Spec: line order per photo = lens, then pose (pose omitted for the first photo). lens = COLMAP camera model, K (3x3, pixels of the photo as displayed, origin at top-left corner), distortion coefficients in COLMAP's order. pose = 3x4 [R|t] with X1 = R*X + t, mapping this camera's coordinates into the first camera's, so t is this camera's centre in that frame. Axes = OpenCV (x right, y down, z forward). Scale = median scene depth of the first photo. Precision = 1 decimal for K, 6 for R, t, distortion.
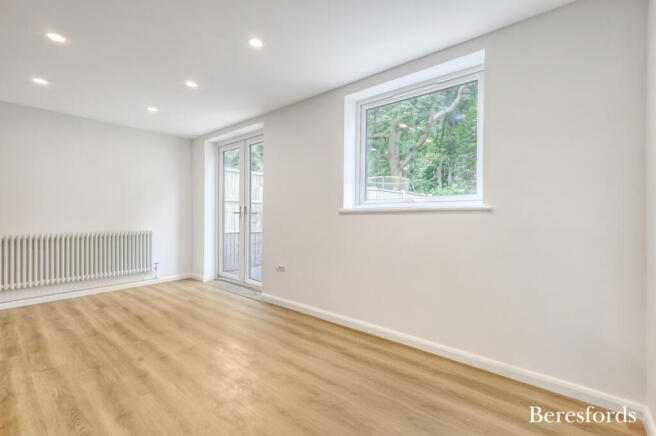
lens RADIAL K [[290.9, 0, 325.8], [0, 290.9, 214.7], [0, 0, 1]] dist [-0.000907, -0.000253]
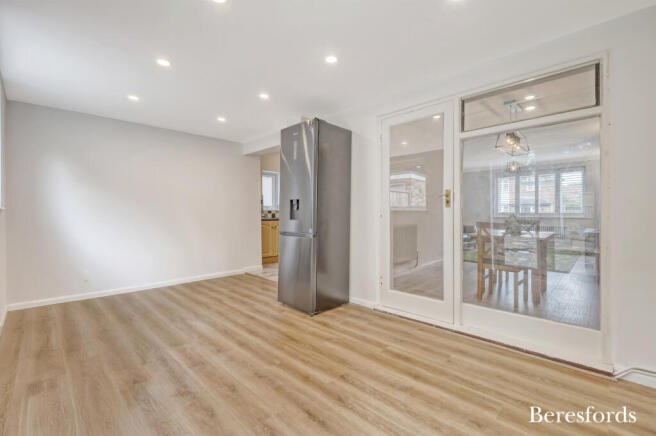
lens RADIAL K [[290.9, 0, 325.8], [0, 290.9, 214.7], [0, 0, 1]] dist [-0.000907, -0.000253]
pose [[-0.996858, 0.004603, 0.079070, -0.924996], [0.004919, 0.999981, 0.003797, -0.006430], [-0.079051, 0.004174, -0.996862, 1.990008]]
